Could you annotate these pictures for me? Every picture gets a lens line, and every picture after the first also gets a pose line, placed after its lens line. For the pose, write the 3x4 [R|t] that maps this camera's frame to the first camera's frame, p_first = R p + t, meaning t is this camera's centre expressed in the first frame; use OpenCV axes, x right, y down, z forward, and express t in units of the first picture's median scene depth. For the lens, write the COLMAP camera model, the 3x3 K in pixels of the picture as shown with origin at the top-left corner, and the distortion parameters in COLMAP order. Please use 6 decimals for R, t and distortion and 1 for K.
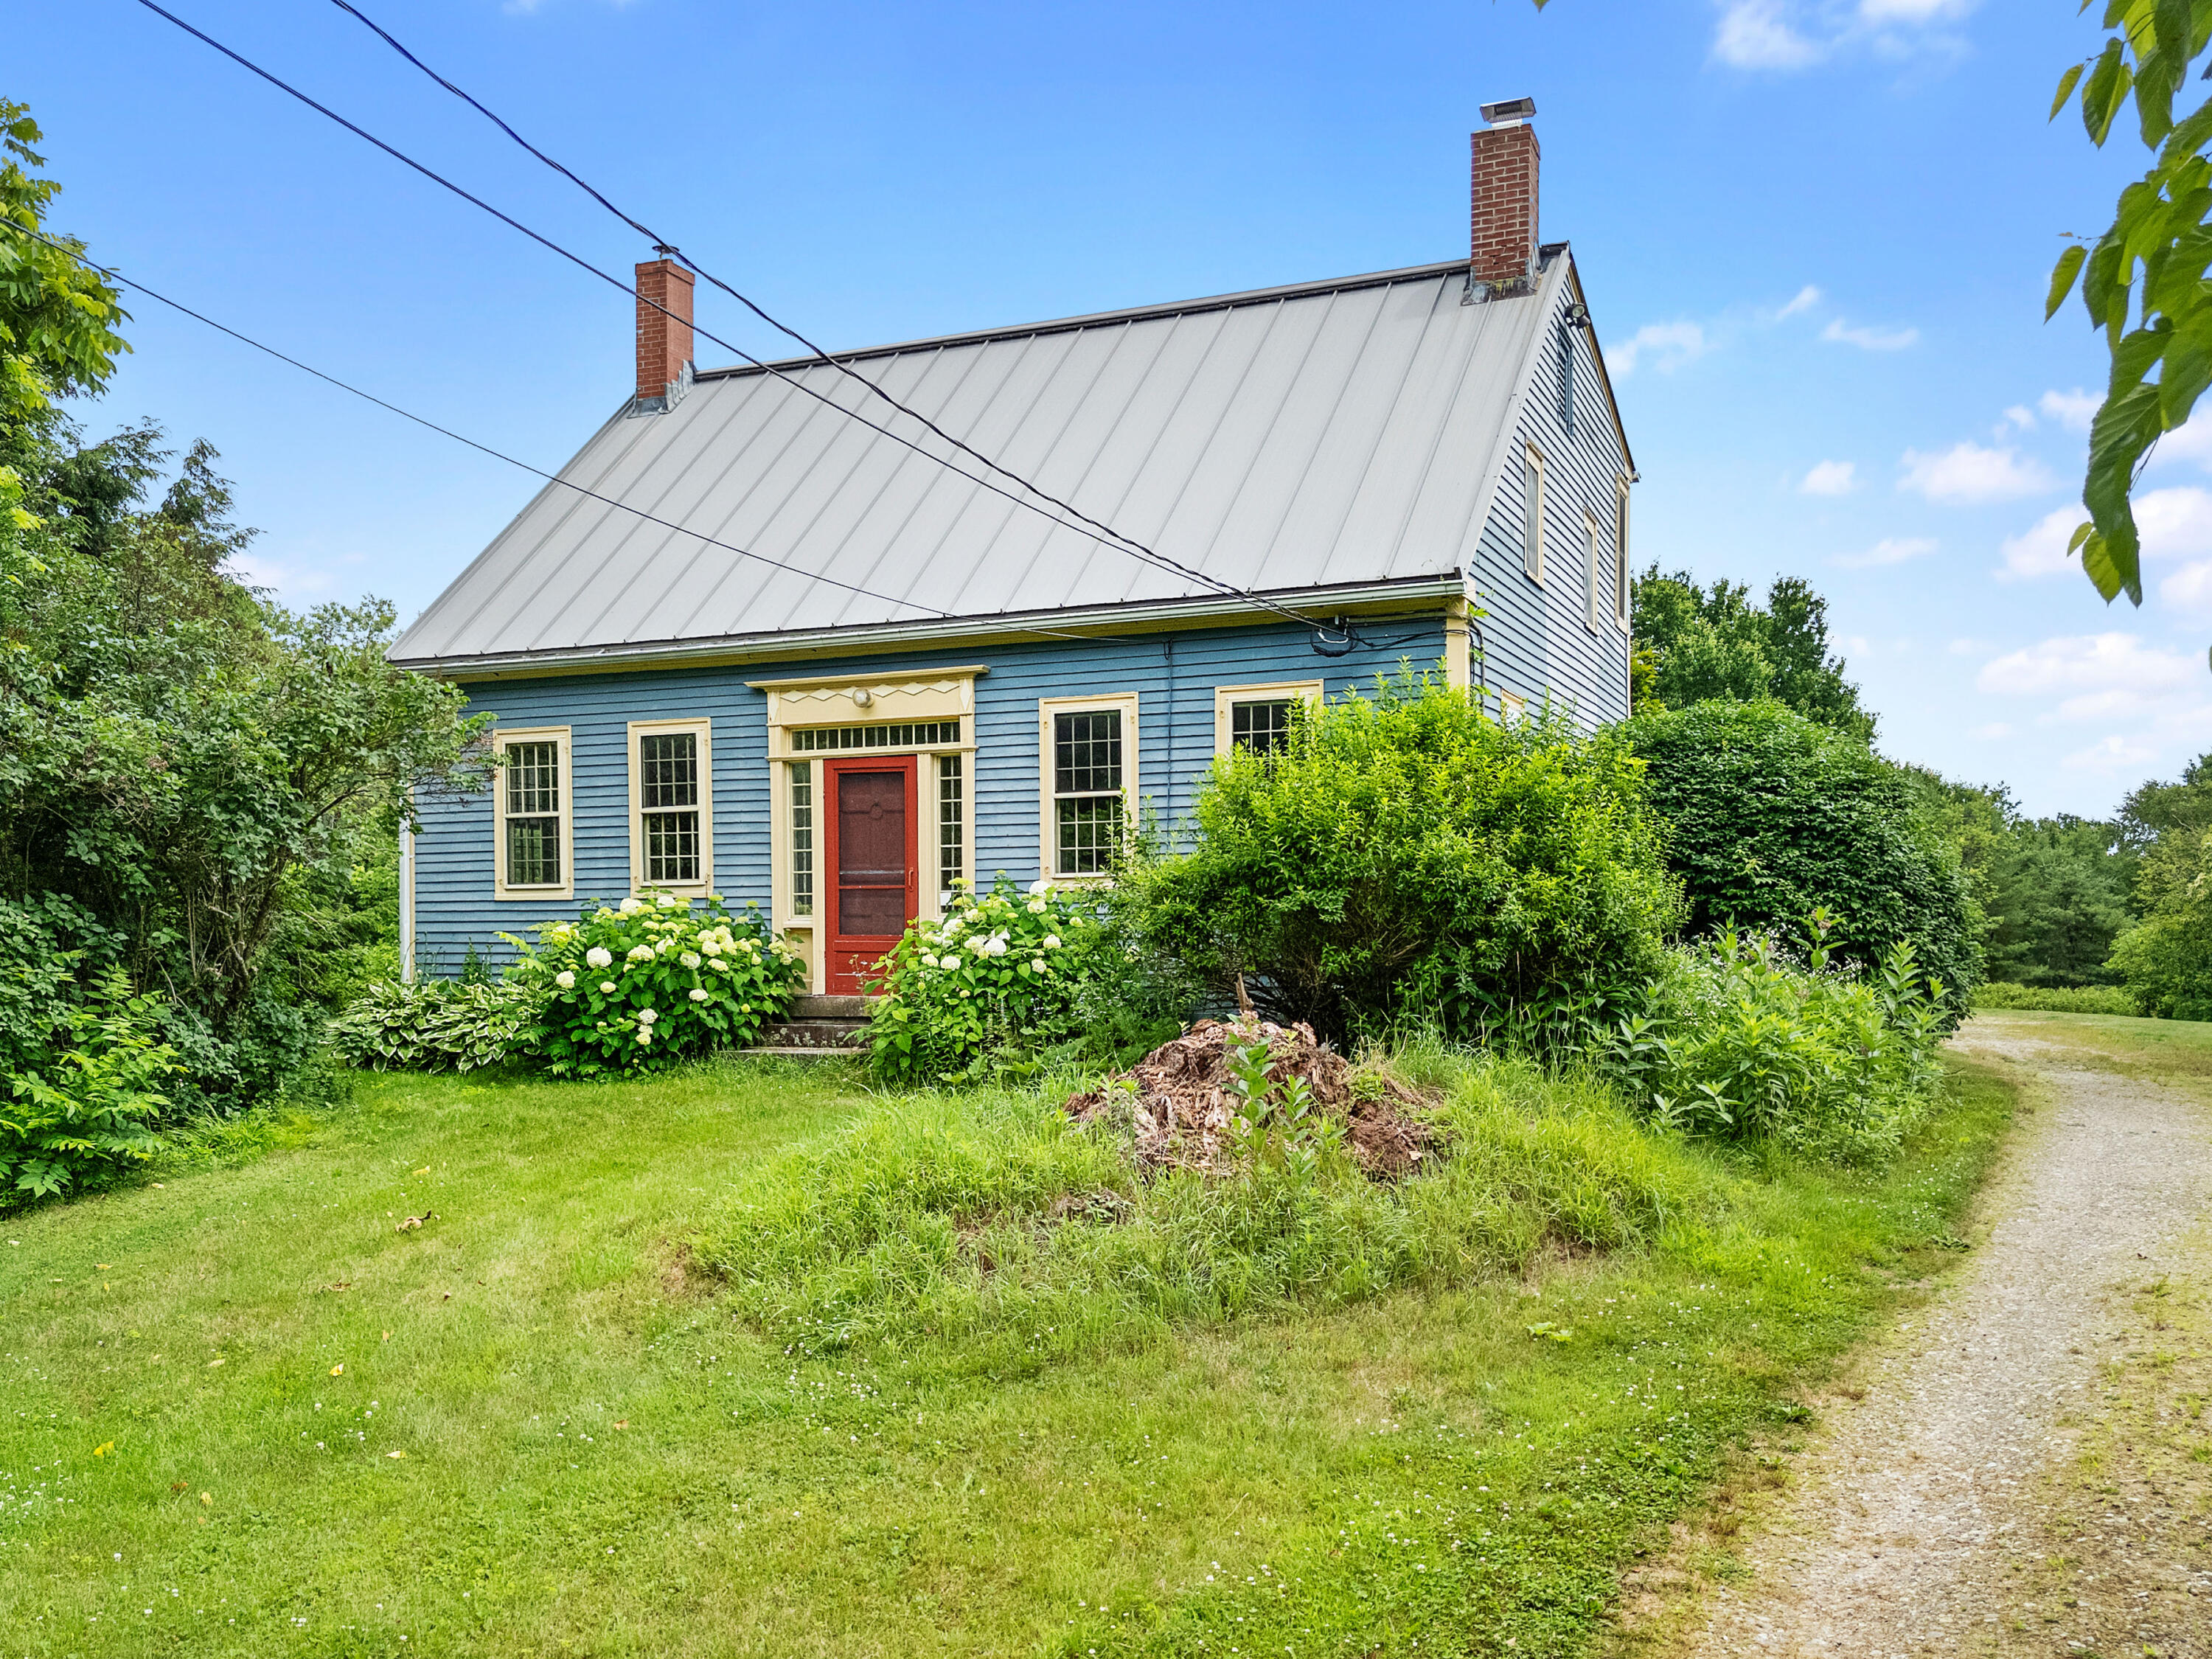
lens RADIAL K [[1608.1, 0, 1106.0], [0, 1608.1, 829.5], [0, 0, 1]] dist [0.079848, -0.078856]
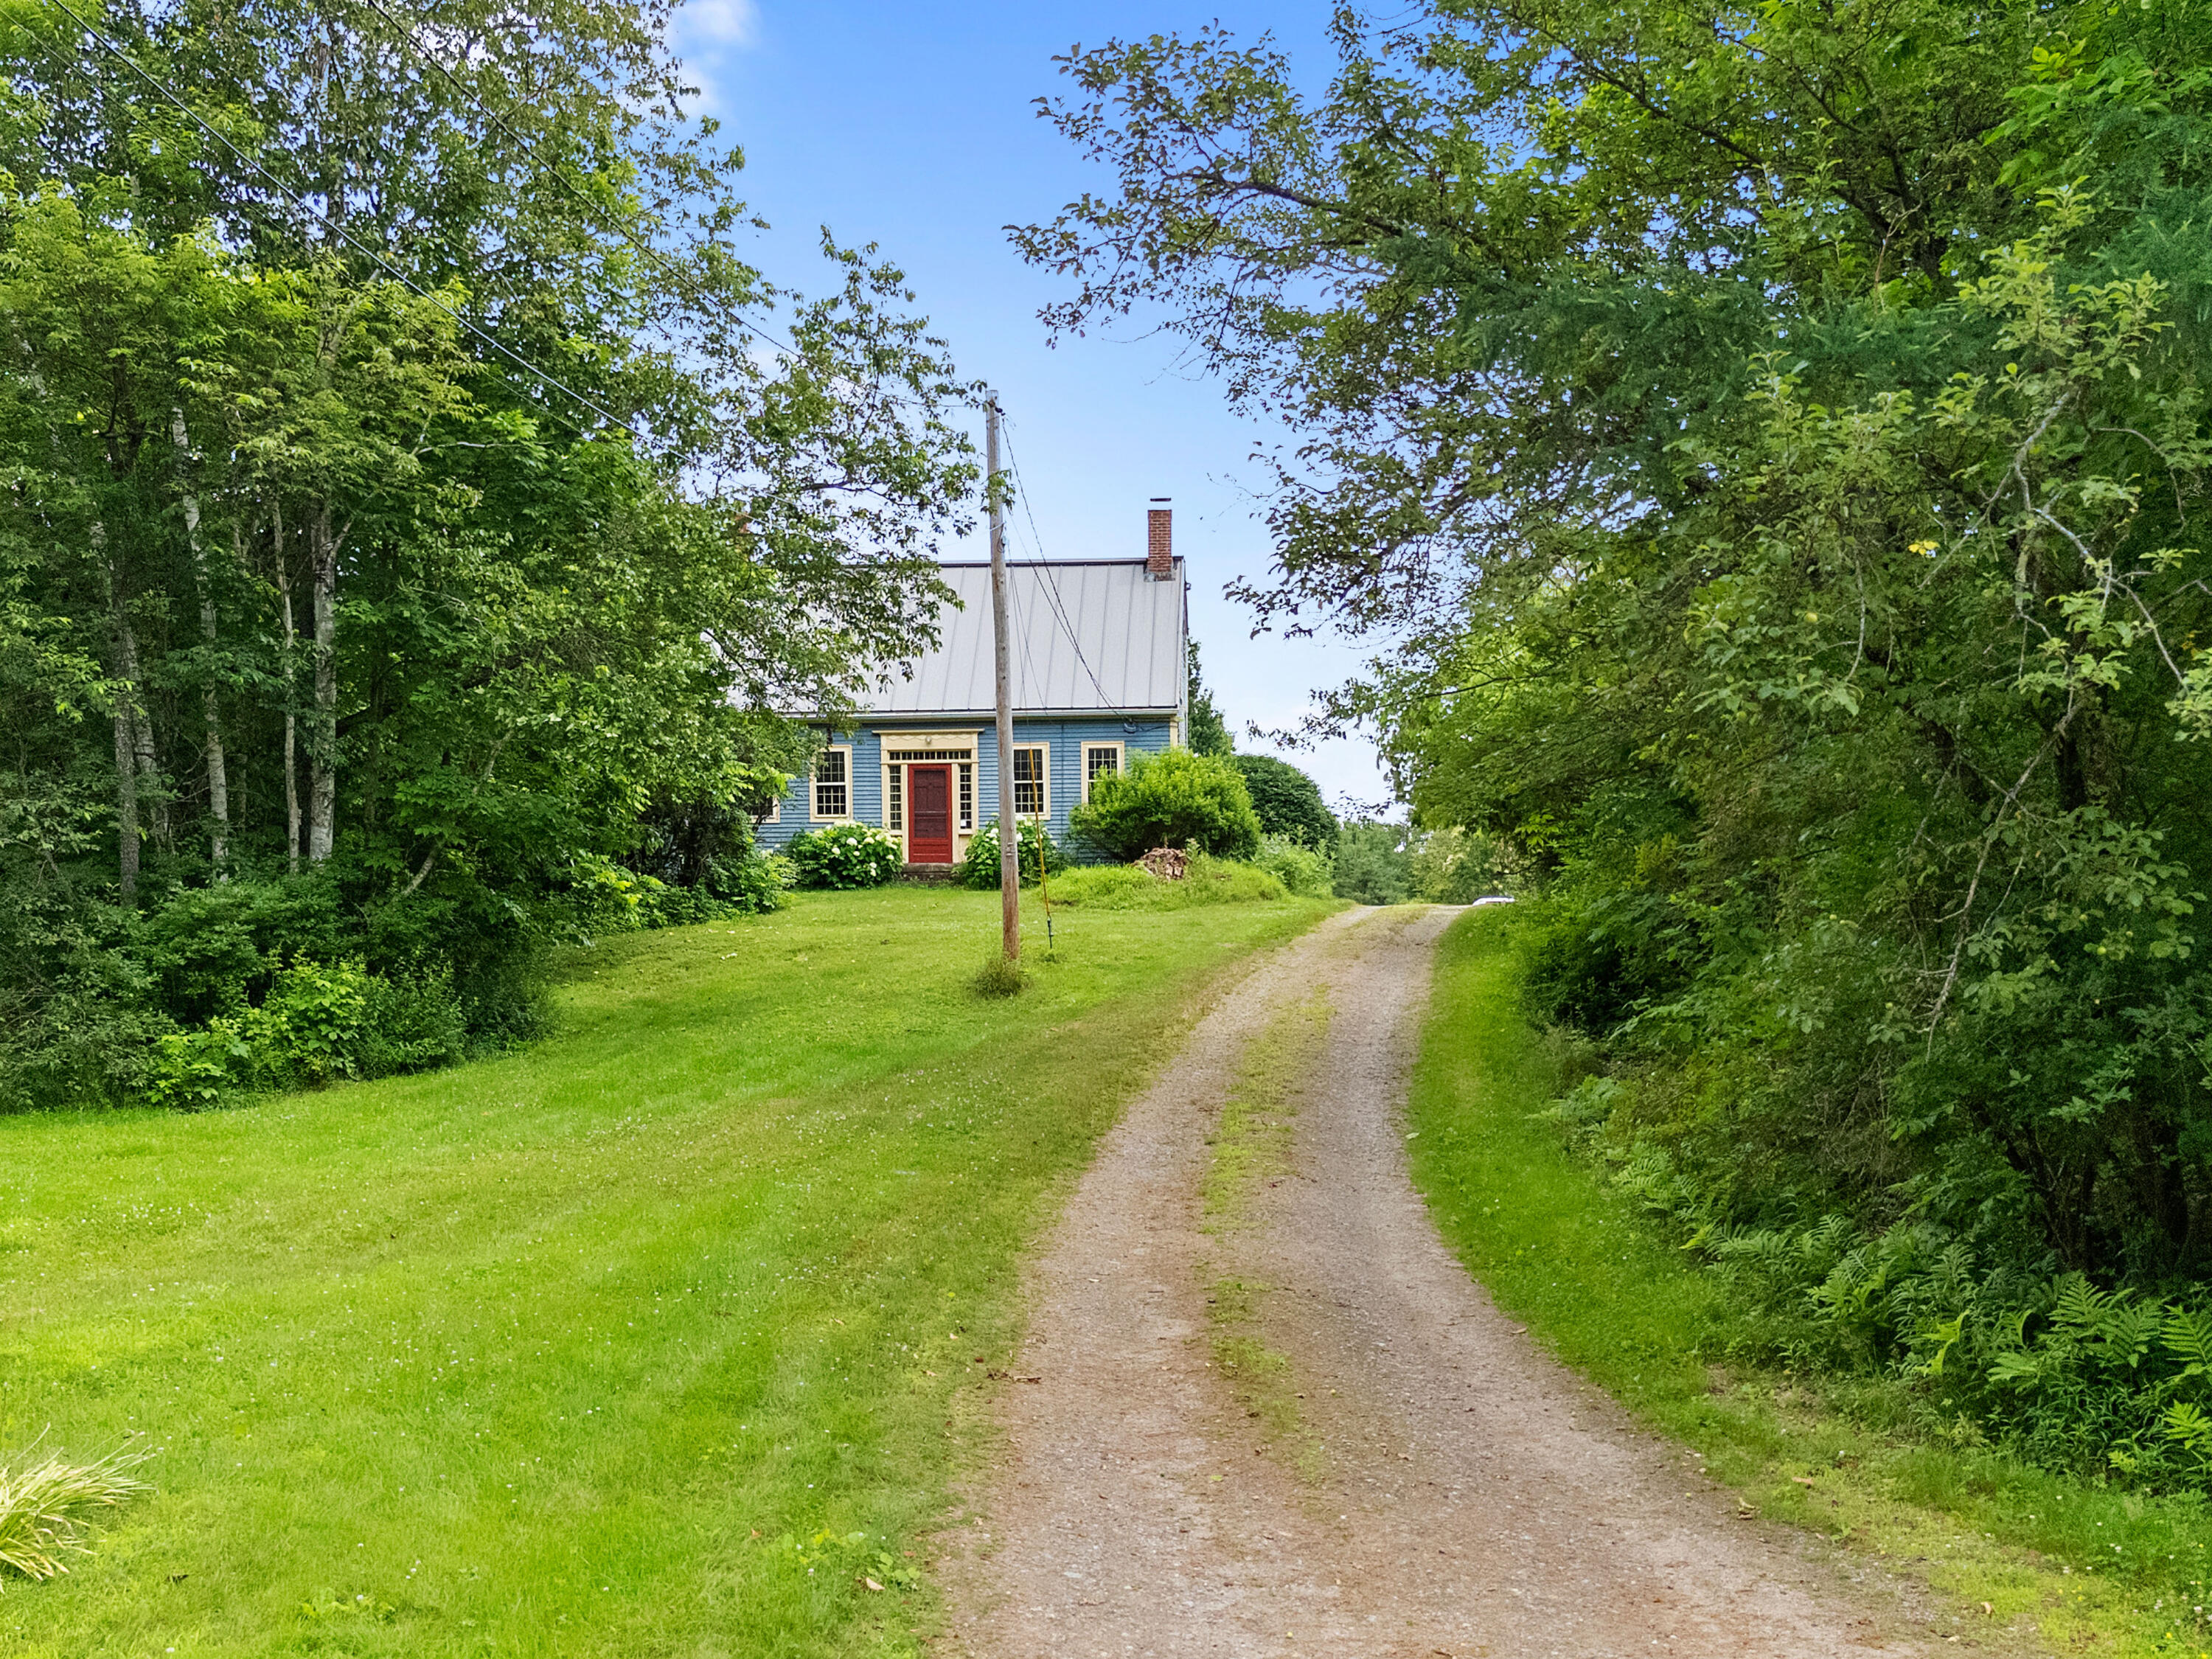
lens RADIAL K [[1608.1, 0, 1106.0], [0, 1608.1, 829.5], [0, 0, 1]] dist [0.079848, -0.078856]
pose [[0.931925, 0.013545, 0.362397, -0.772838], [-0.014614, 0.999893, 0.000209, 0.048245], [-0.362355, -0.005491, 0.932024, -1.337409]]
